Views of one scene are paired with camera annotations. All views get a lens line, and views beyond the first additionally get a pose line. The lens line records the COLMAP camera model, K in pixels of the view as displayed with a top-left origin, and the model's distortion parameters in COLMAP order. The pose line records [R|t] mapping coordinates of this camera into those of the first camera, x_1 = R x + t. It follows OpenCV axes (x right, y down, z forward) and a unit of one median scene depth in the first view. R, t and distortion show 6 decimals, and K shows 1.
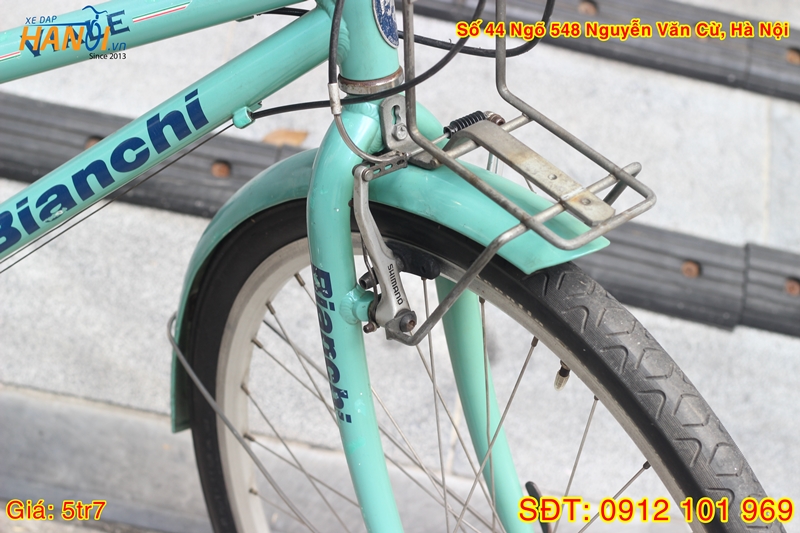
lens RADIAL K [[1989.9, 0, 397.9], [0, 1989.9, 272.2], [0, 0, 1]] dist [-0.075533, 0.000000]
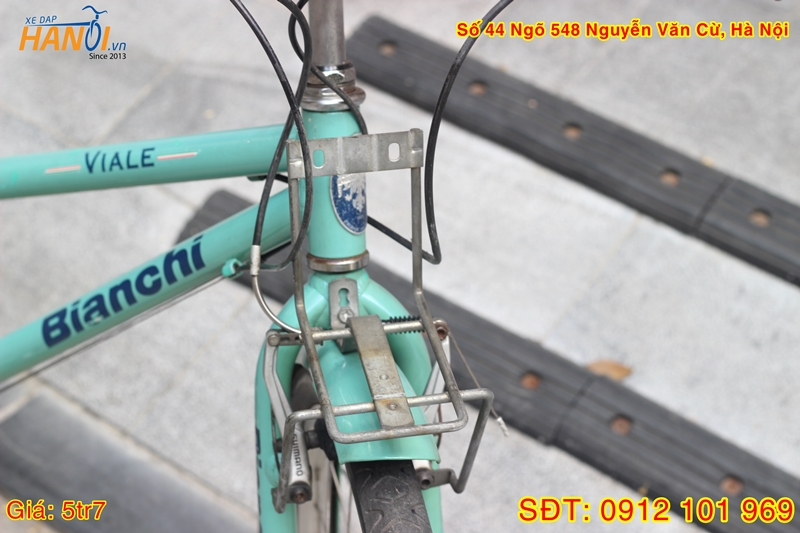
lens RADIAL K [[1989.9, 0, 398.8], [0, 1989.9, 266.3], [0, 0, 1]] dist [-0.075533, 0.000000]
pose [[0.861250, 0.222921, -0.456678, 0.483413], [-0.281696, 0.957372, -0.063923, -0.035834], [0.422961, 0.183698, 0.887333, 0.090934]]
